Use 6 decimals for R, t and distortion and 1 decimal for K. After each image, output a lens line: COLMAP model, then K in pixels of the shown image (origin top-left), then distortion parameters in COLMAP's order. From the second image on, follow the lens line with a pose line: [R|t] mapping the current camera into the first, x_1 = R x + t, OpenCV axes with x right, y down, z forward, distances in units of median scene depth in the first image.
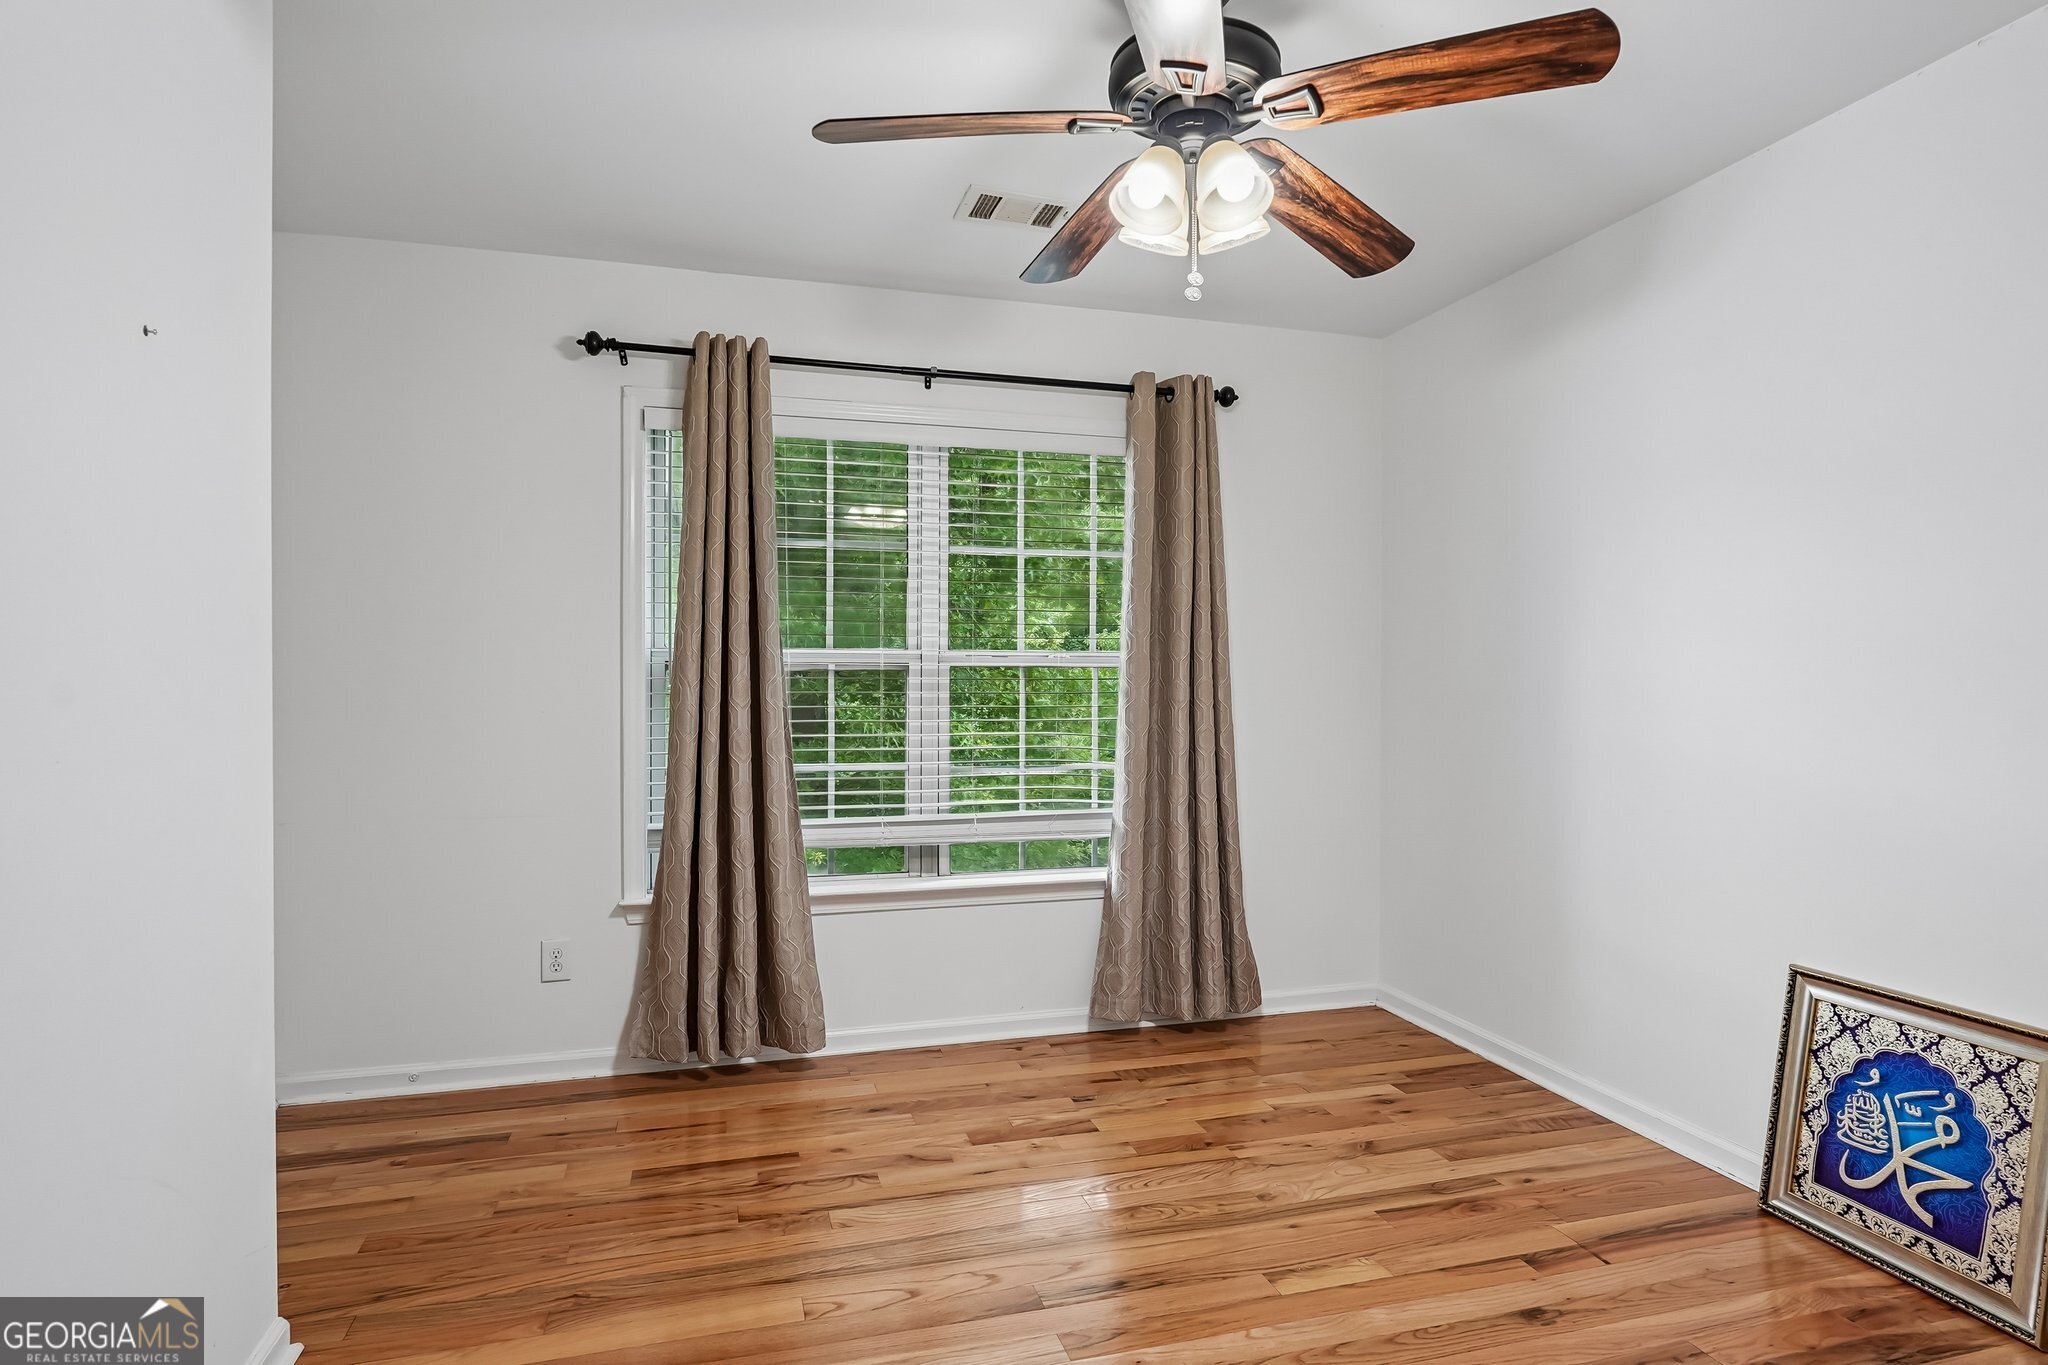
lens RADIAL K [[1103.9, 0, 1025.5], [0, 1103.9, 686.2], [0, 0, 1]] dist [-0.017319, 0.011957]
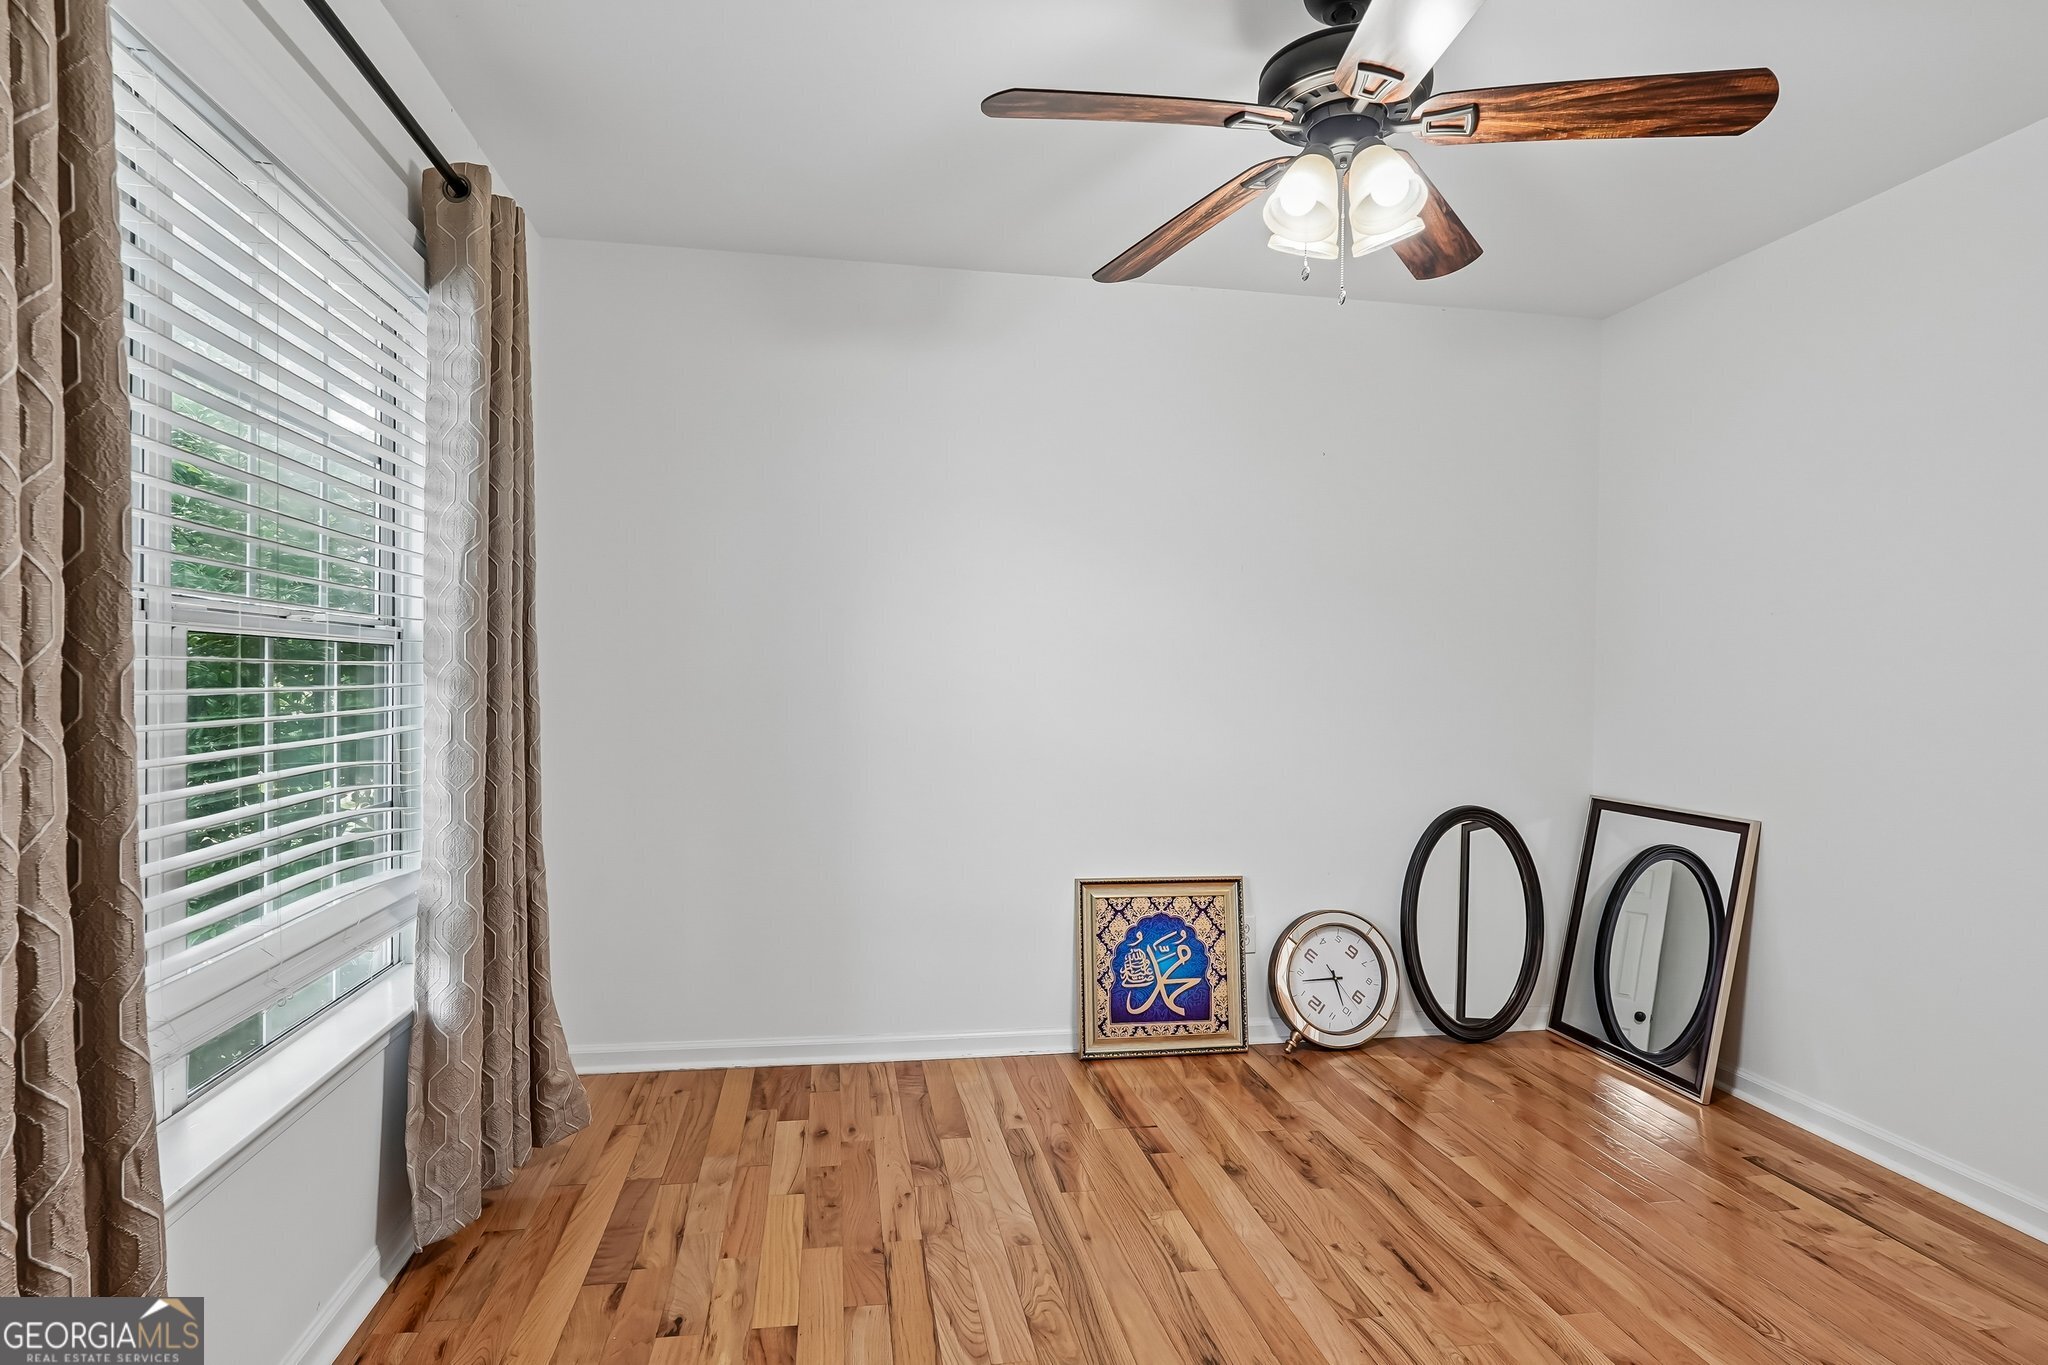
lens RADIAL K [[1103.9, 0, 1025.5], [0, 1103.9, 686.2], [0, 0, 1]] dist [-0.017319, 0.011957]
pose [[0.109316, -0.009386, 0.993963, -0.758309], [-0.007308, 0.999921, 0.010246, -0.004704], [-0.993980, -0.008384, 0.109239, 0.999629]]
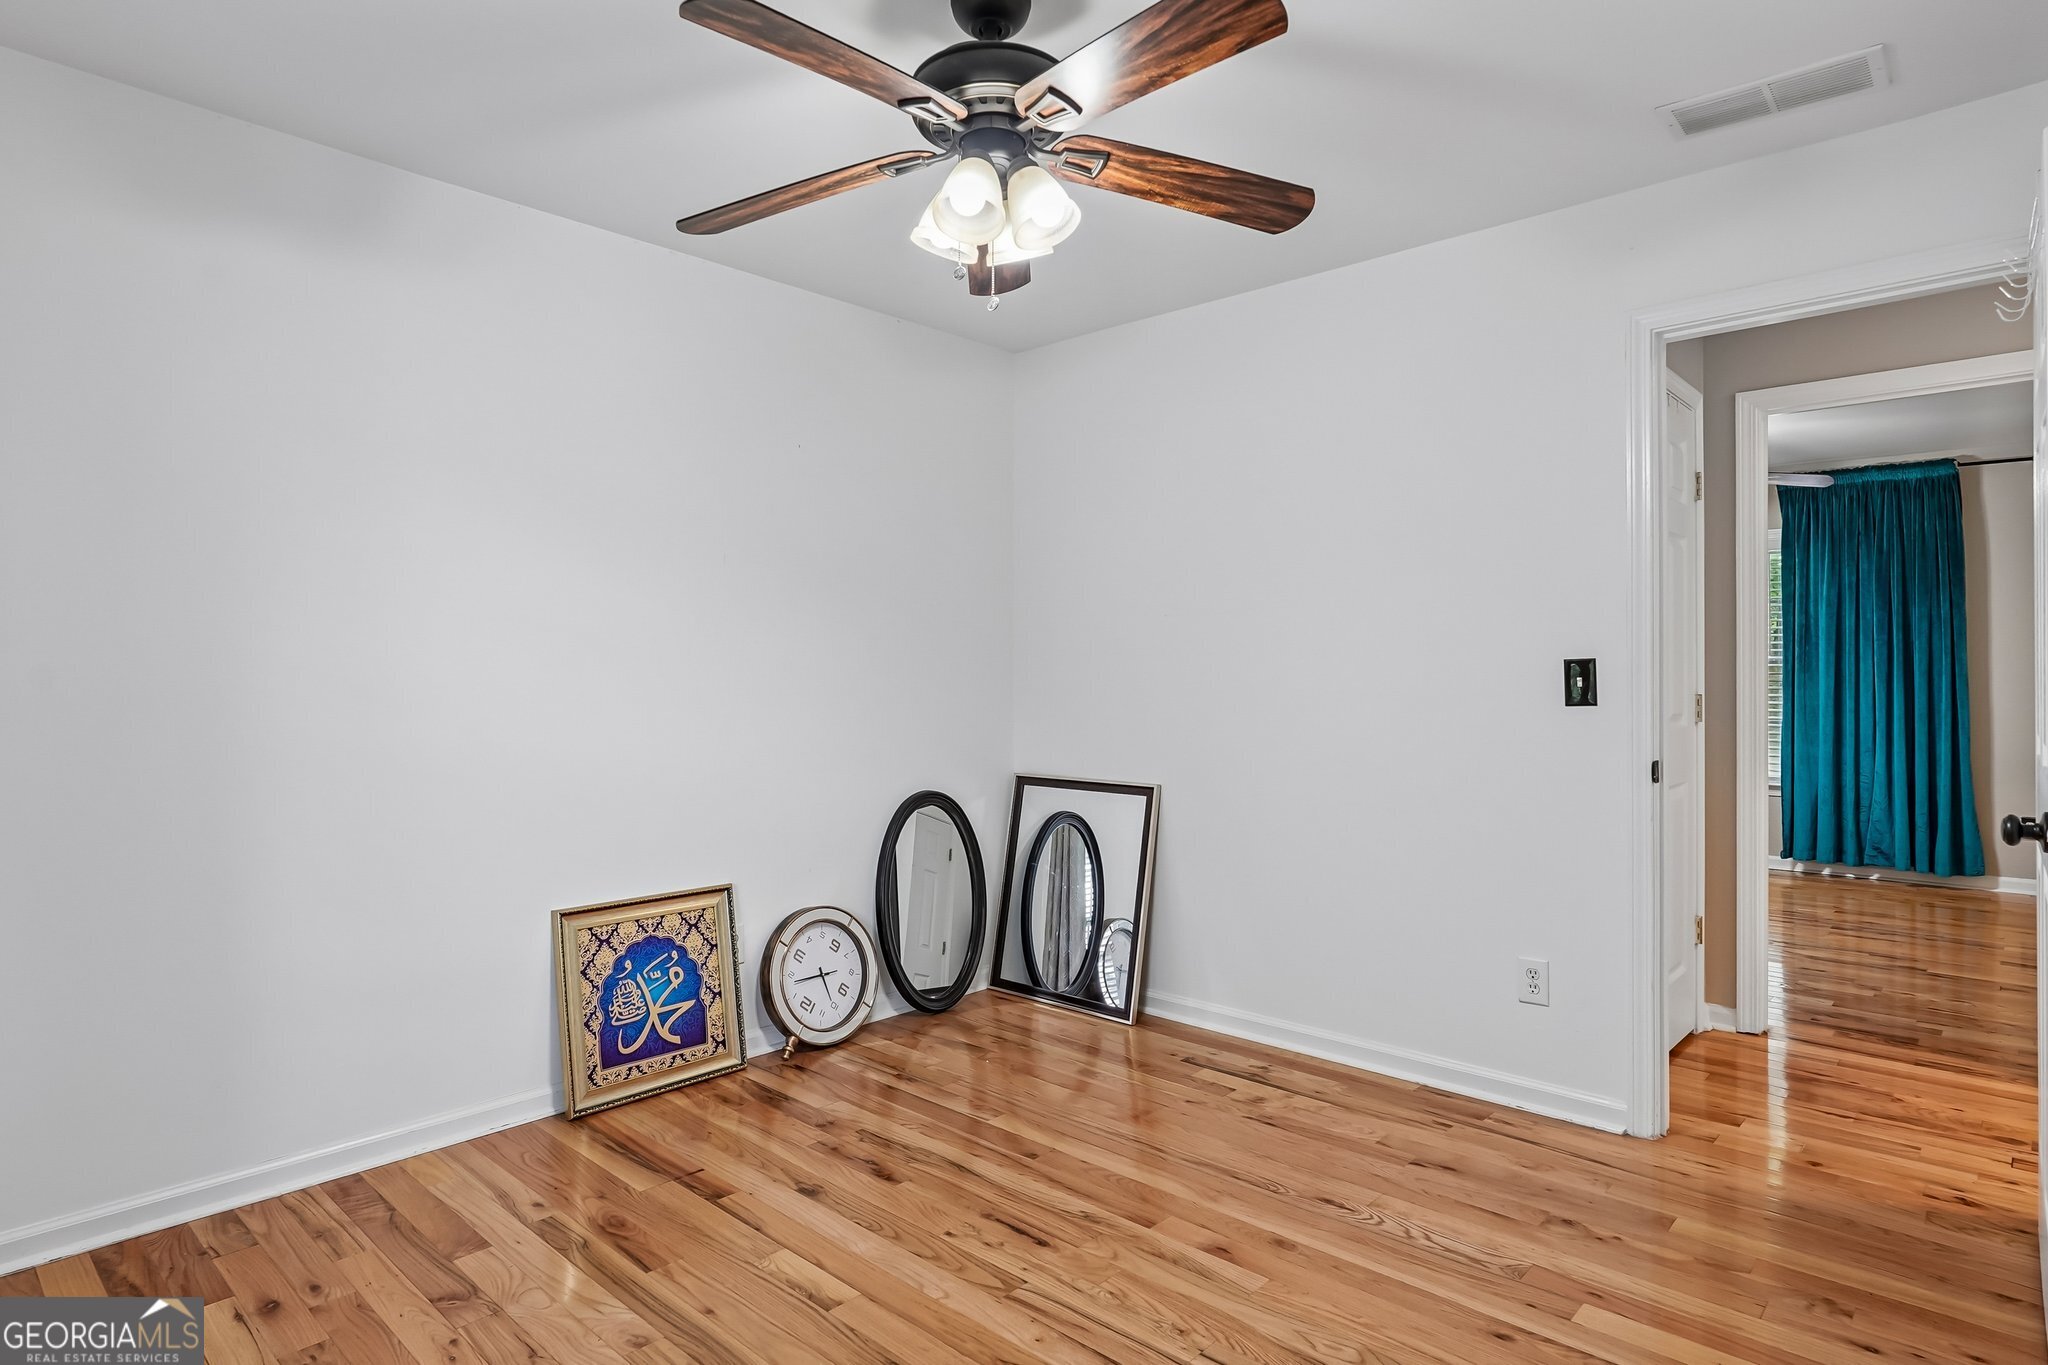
lens RADIAL K [[1110.9, 0, 1017.0], [0, 1110.9, 666.9], [0, 0, 1]] dist [-0.014436, 0.008648]
pose [[-0.509872, 0.005808, 0.860230, -0.650719], [0.005662, 0.999978, -0.003396, -0.005217], [-0.860231, 0.003139, -0.509894, 1.291551]]
